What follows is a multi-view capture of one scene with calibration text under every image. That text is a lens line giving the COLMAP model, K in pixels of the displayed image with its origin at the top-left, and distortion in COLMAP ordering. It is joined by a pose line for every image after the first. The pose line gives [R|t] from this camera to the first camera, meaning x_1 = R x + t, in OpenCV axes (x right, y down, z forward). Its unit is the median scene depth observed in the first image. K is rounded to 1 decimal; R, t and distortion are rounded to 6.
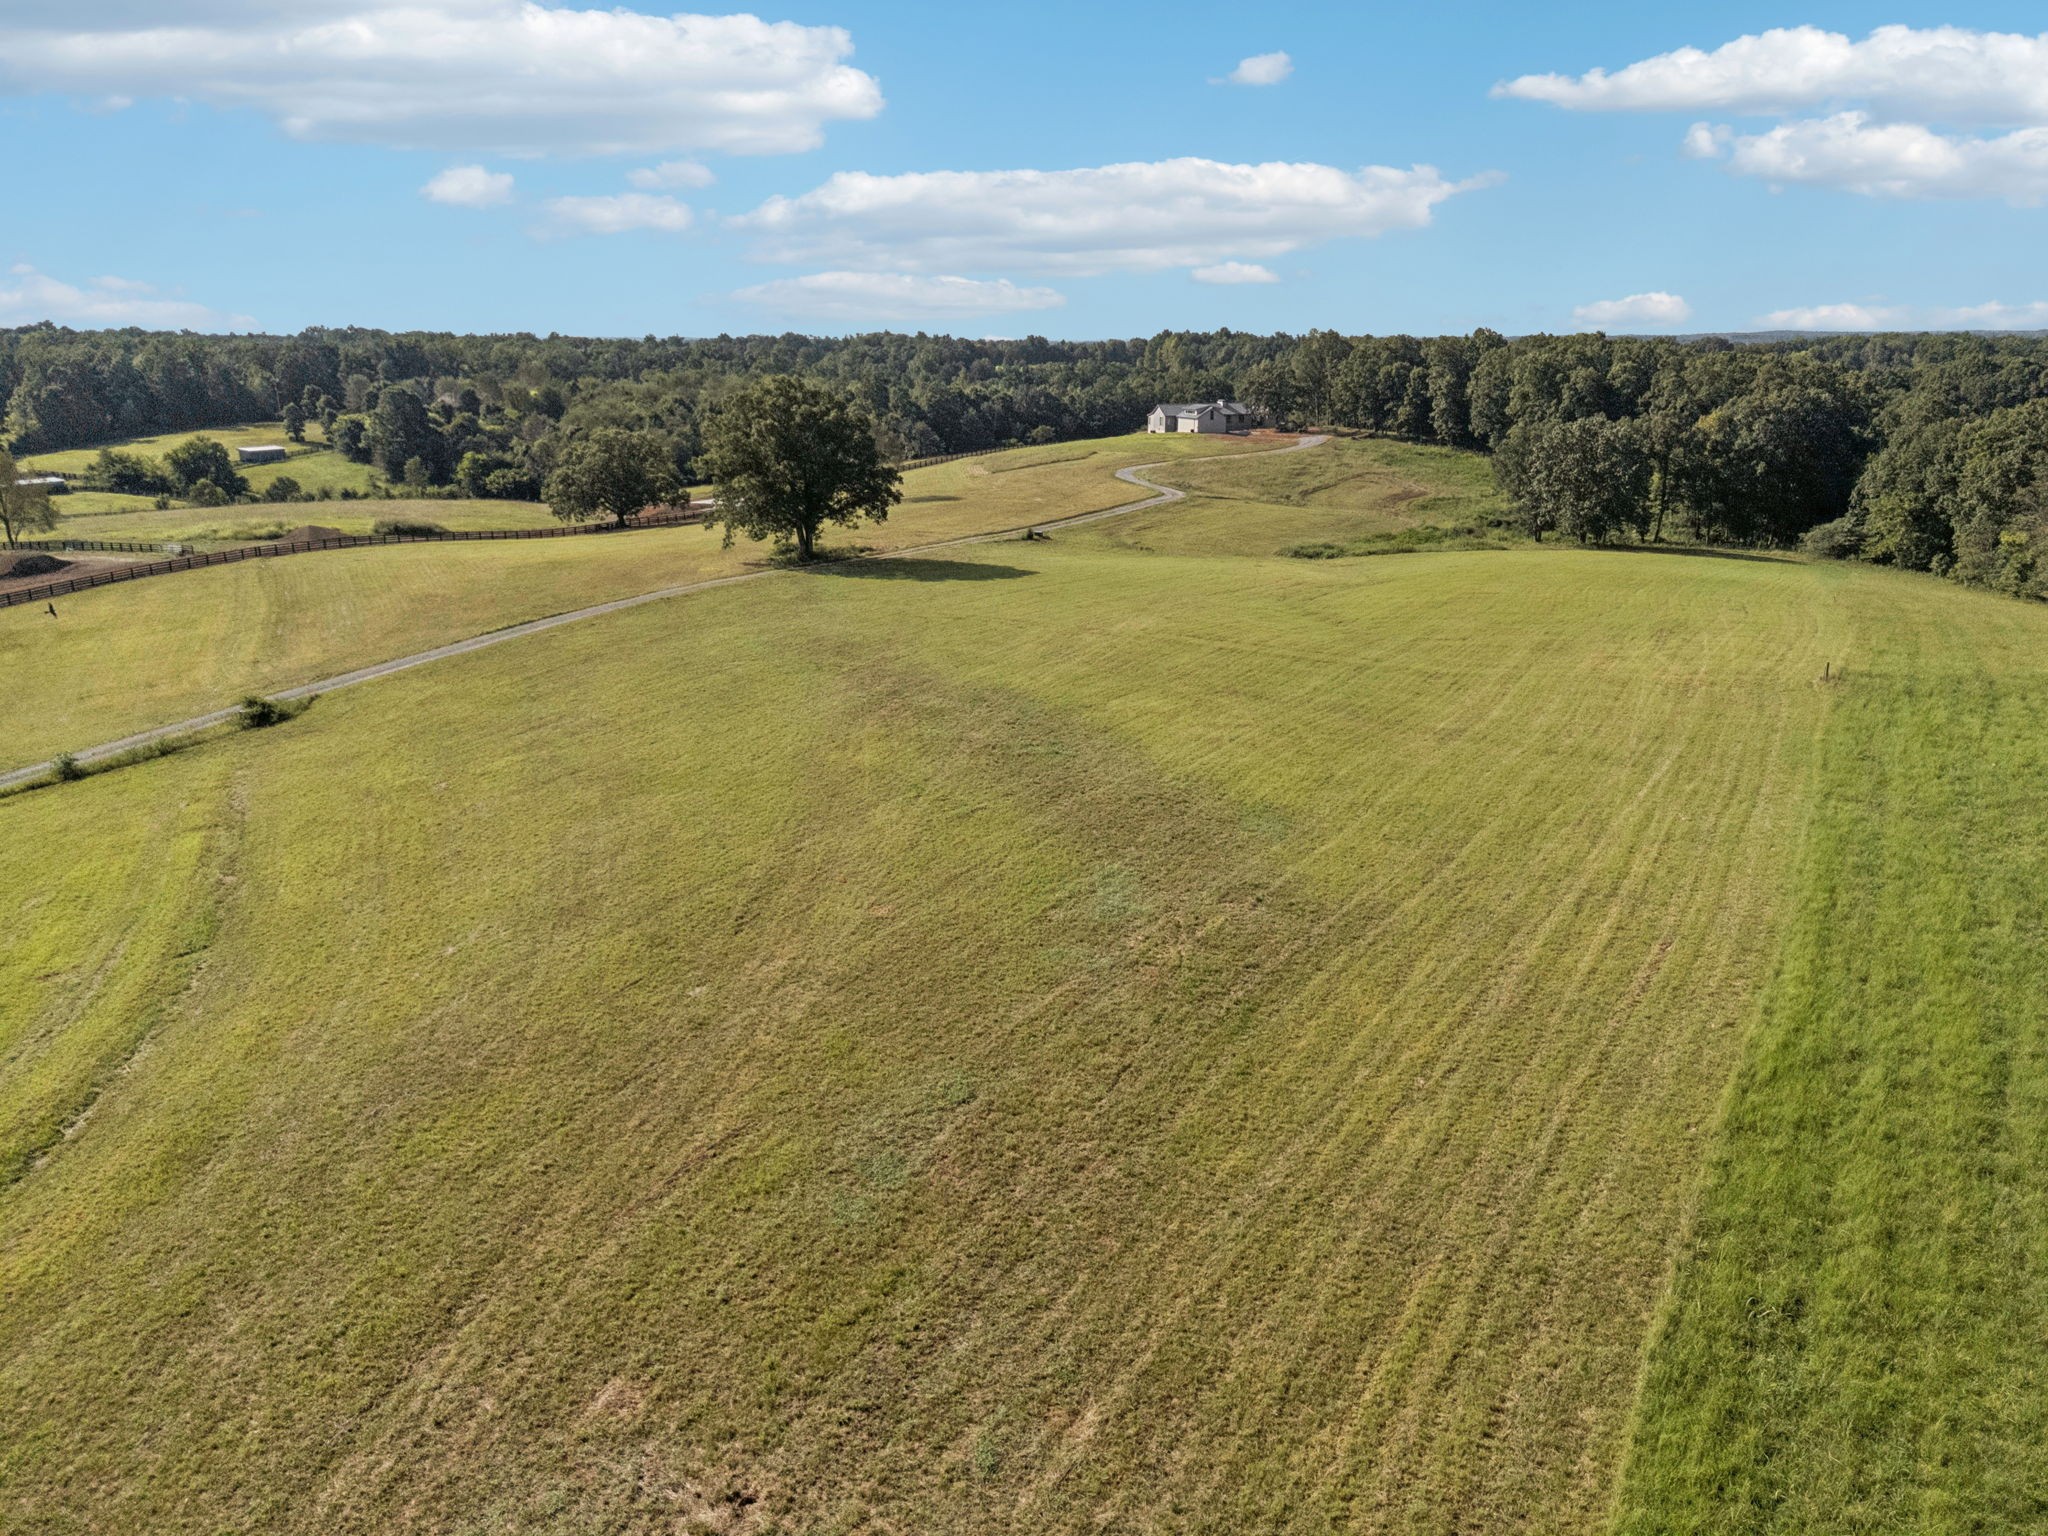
lens RADIAL K [[1524.7, 0, 1056.0], [0, 1524.7, 742.0], [0, 0, 1]] dist [0.059301, -0.076724]
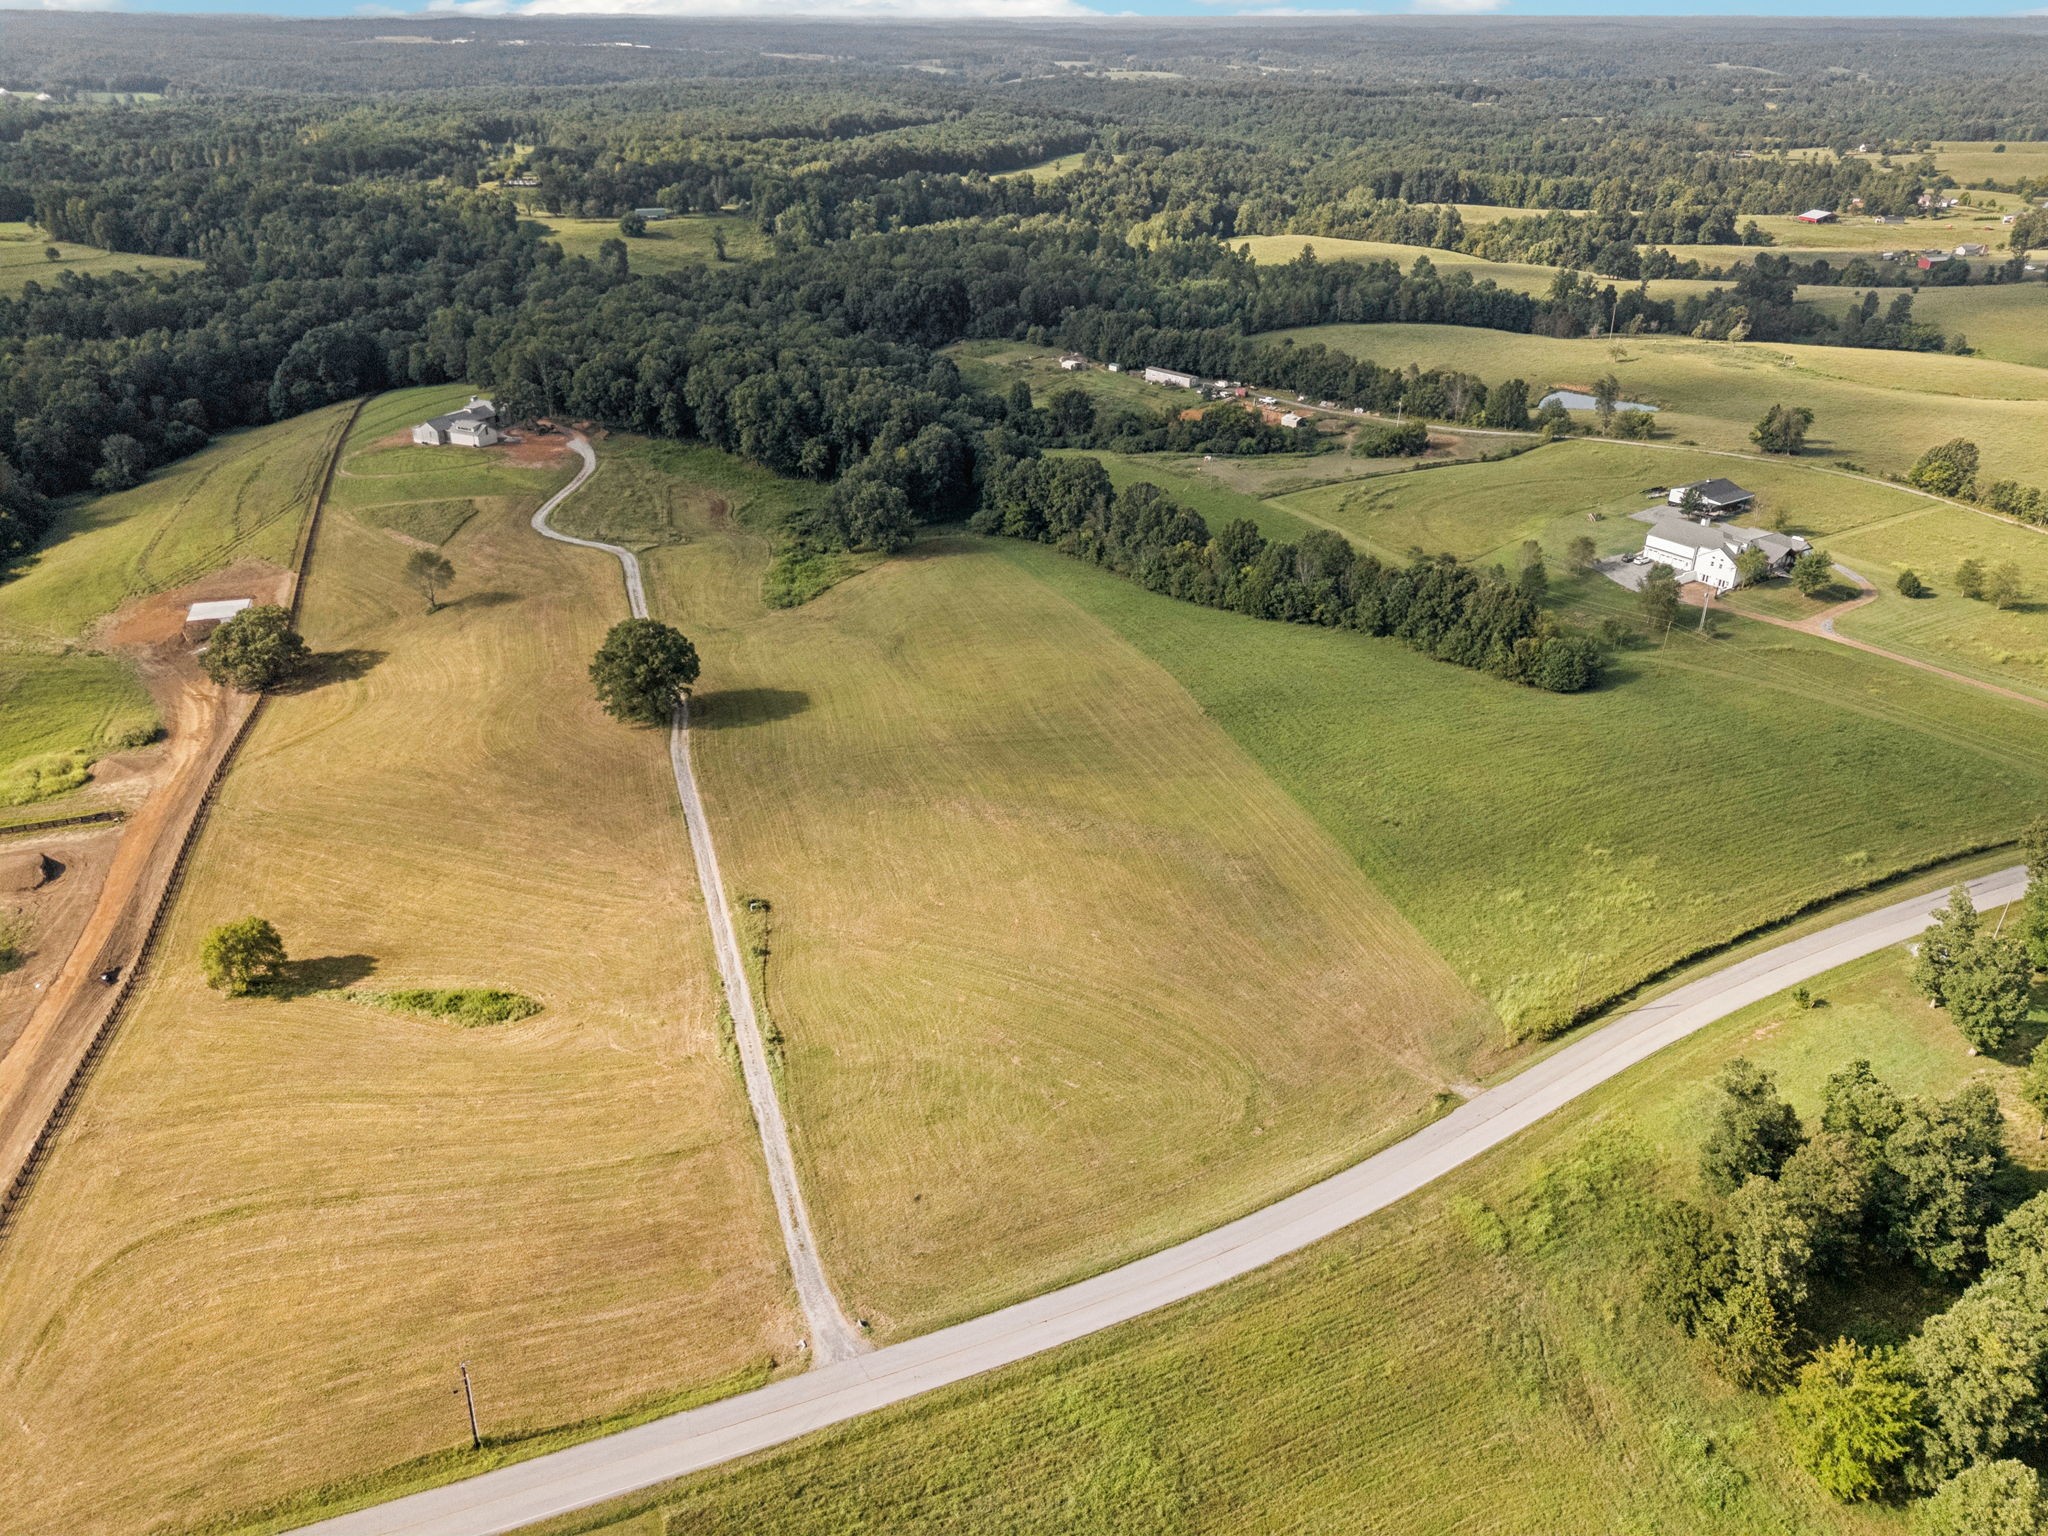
lens RADIAL K [[1489.4, 0, 1018.9], [0, 1489.4, 805.9], [0, 0, 1]] dist [0.058653, -0.053144]
pose [[0.731216, -0.321633, 0.601561, -0.507900], [0.168385, 0.939681, 0.297735, -0.256724], [-0.661037, -0.116415, 0.741268, -0.319978]]
